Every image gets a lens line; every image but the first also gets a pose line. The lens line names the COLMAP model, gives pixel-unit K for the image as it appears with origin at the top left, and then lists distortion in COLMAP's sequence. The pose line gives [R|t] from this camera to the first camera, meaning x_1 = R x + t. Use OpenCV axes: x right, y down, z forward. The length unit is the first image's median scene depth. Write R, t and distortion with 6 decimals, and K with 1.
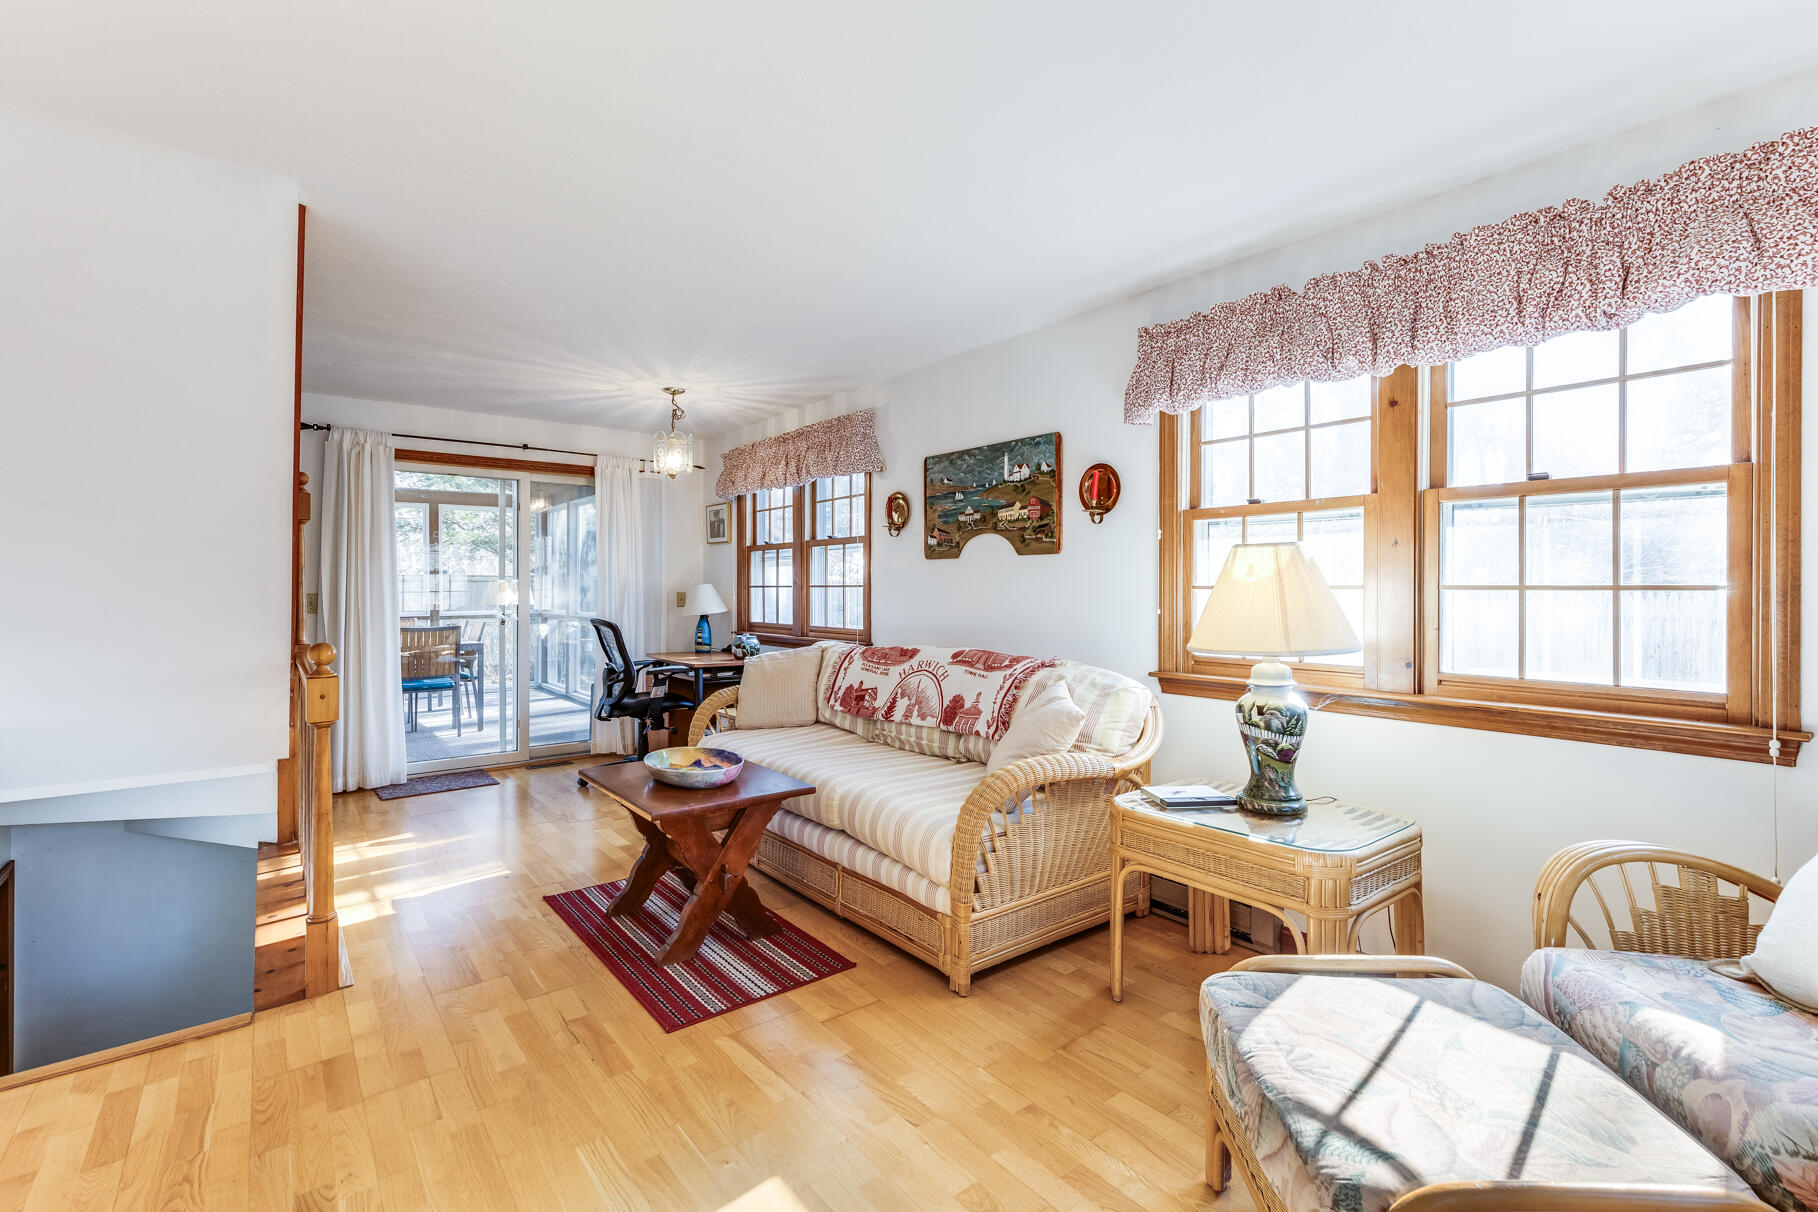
lens RADIAL K [[826.0, 0, 928.3], [0, 826.0, 586.2], [0, 0, 1]] dist [0.008869, -0.000726]
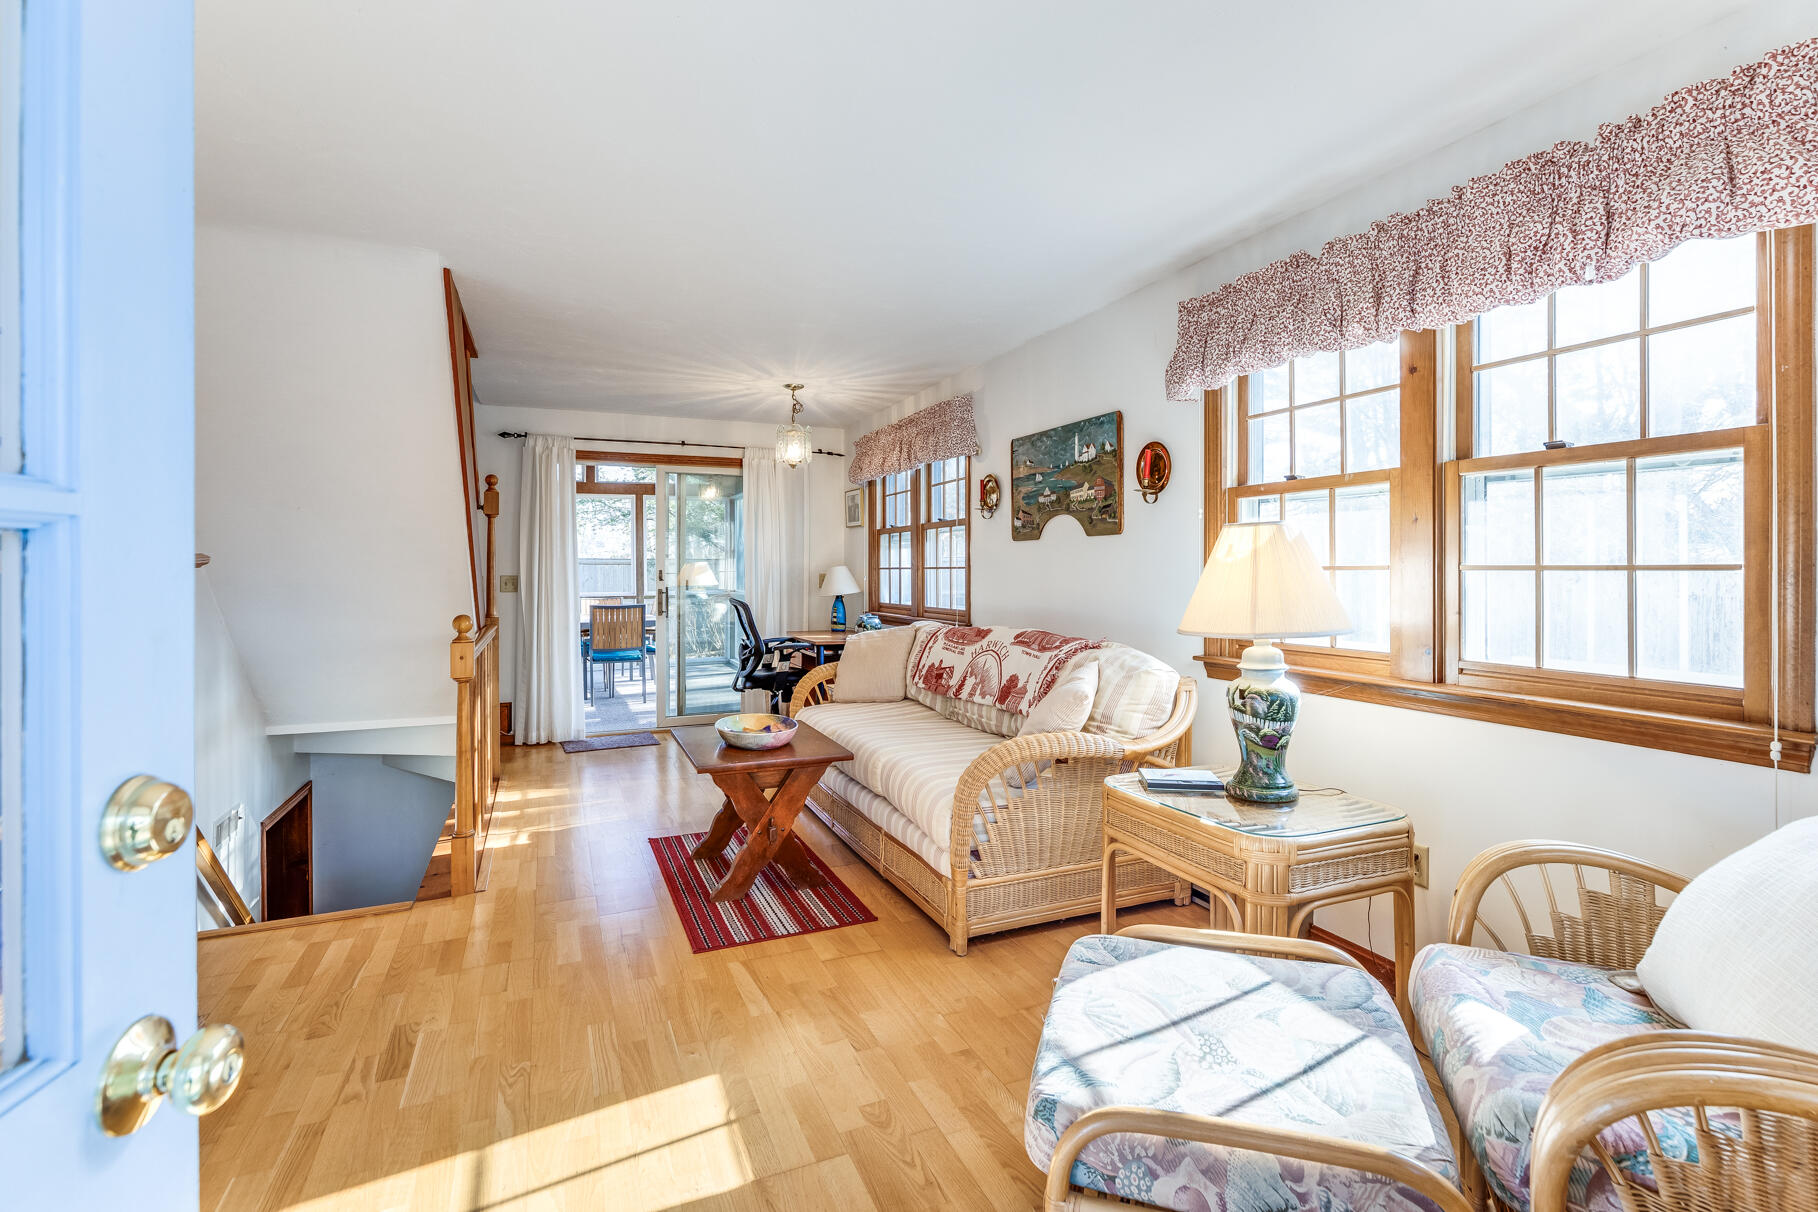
lens RADIAL K [[864.3, 0, 926.1], [0, 864.3, 565.2], [0, 0, 1]] dist [-0.005441, 0.000311]
pose [[0.965744, -0.004073, -0.259463, 0.203798], [0.003469, 0.999990, -0.002787, -0.000528], [0.259472, 0.001792, 0.965749, -0.054992]]
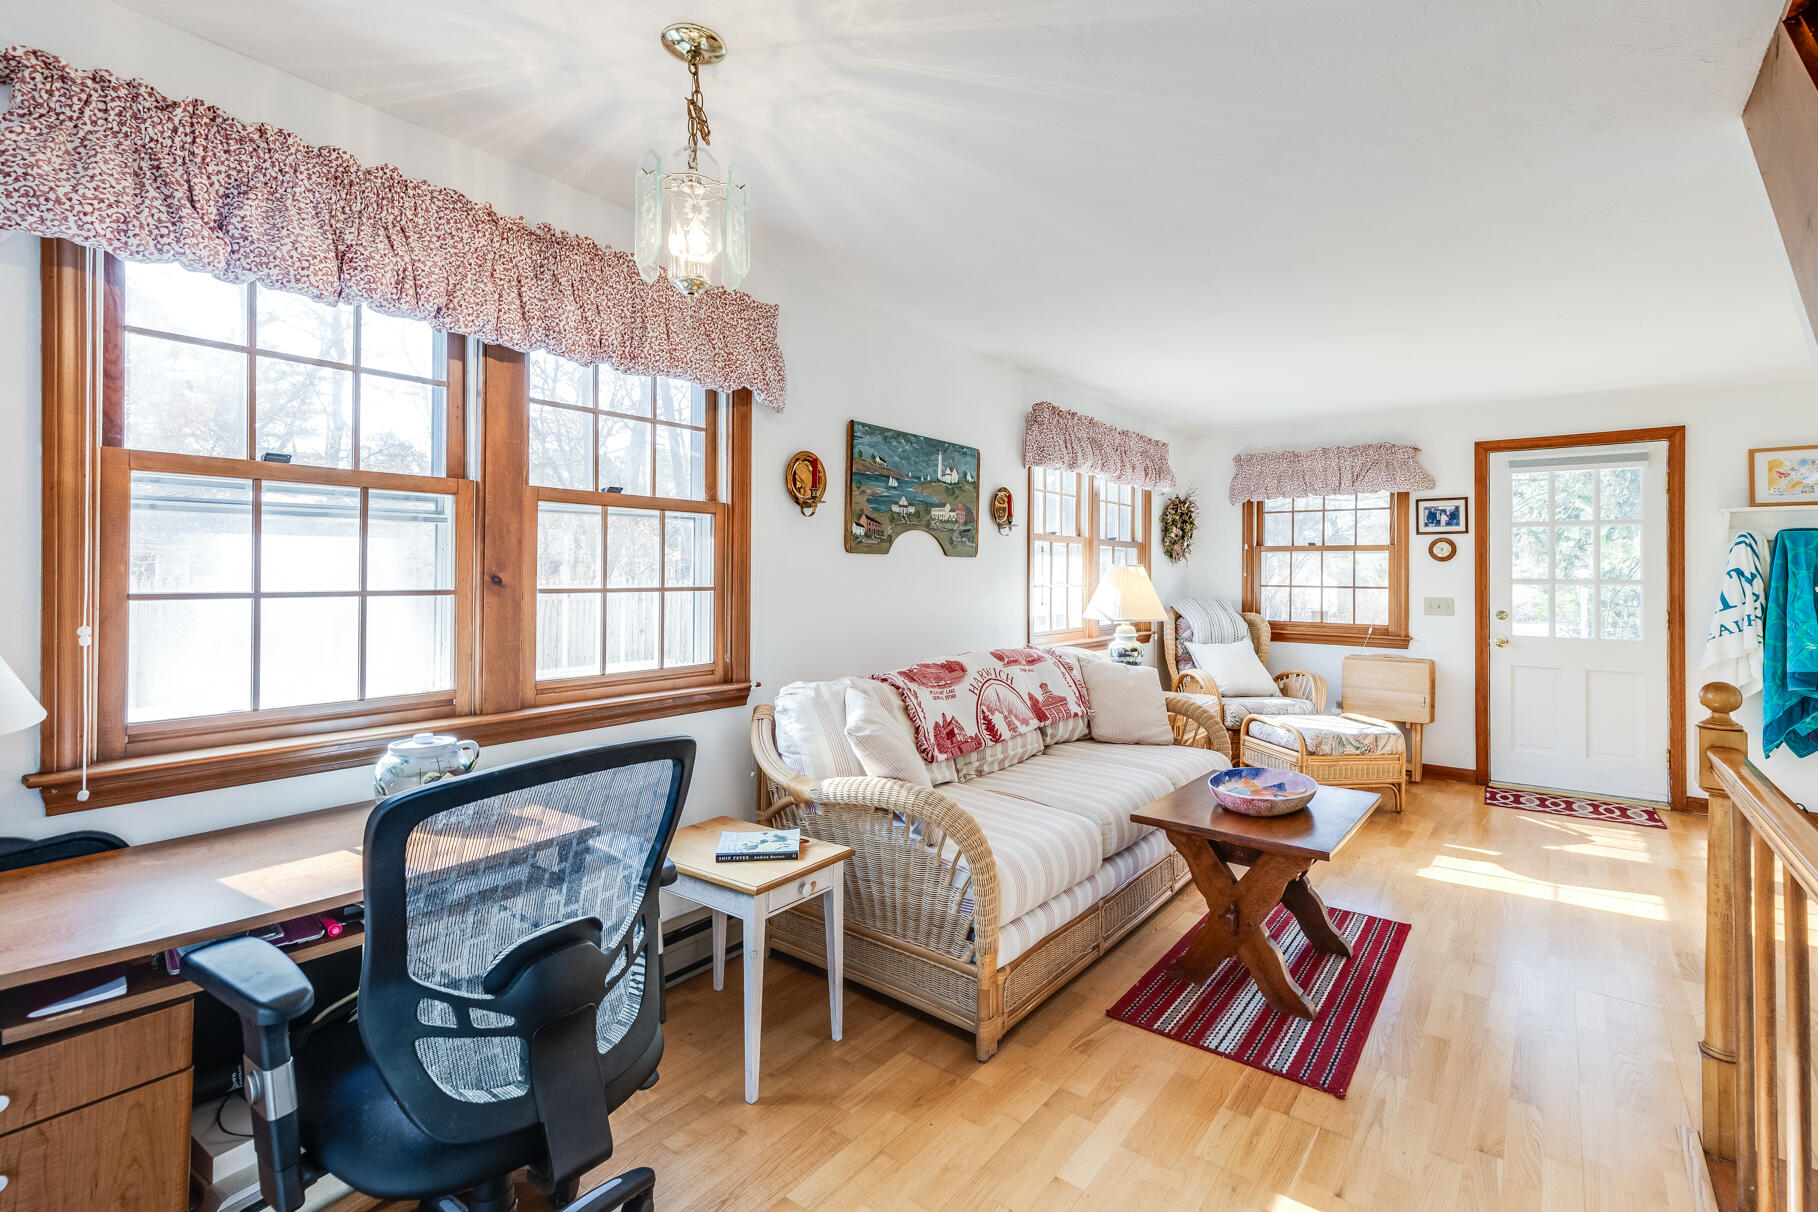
lens RADIAL K [[820.2, 0, 925.1], [0, 820.2, 573.7], [0, 0, 1]] dist [0.014537, -0.008122]
pose [[-0.233866, 0.001093, 0.972268, -0.924310], [-0.007018, 0.999971, -0.002813, -0.013532], [-0.972244, -0.007482, -0.233852, 1.345276]]
